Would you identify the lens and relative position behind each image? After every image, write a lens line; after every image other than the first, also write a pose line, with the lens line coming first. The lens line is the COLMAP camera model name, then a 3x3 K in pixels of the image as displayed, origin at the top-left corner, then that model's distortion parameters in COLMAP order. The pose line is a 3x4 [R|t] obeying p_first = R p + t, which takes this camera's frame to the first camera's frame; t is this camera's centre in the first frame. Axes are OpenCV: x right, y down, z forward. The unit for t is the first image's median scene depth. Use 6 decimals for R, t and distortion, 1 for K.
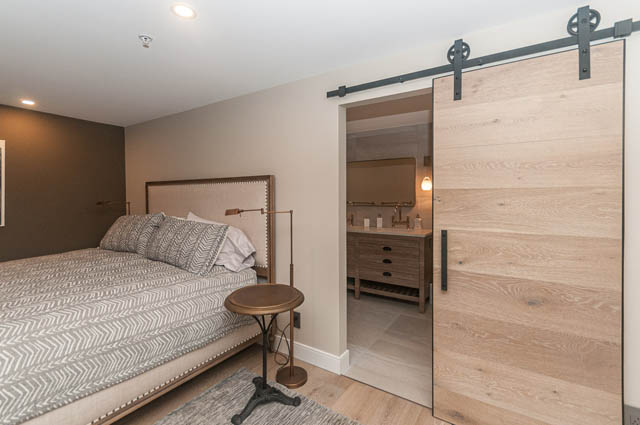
lens RADIAL K [[291.3, 0, 320.0], [0, 291.3, 212.5], [0, 0, 1]] dist [0.003896, -0.000322]
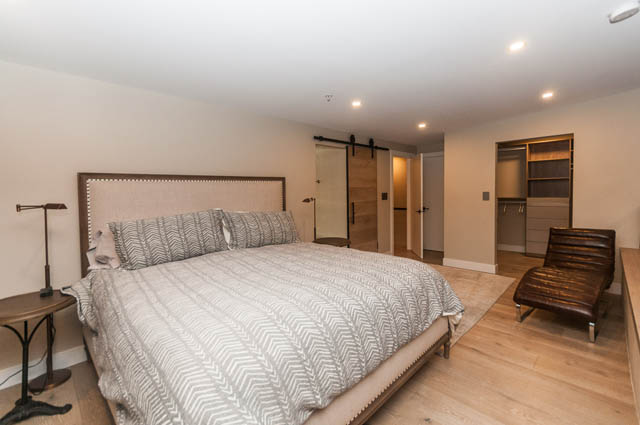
lens RADIAL K [[287.6, 0, 323.1], [0, 287.6, 210.0], [0, 0, 1]] dist [-0.000426, -0.001392]
pose [[0.200668, -0.083466, 0.976097, -2.249452], [0.047825, 0.996011, 0.075337, -0.084324], [-0.978491, 0.031564, 0.203860, 0.703785]]
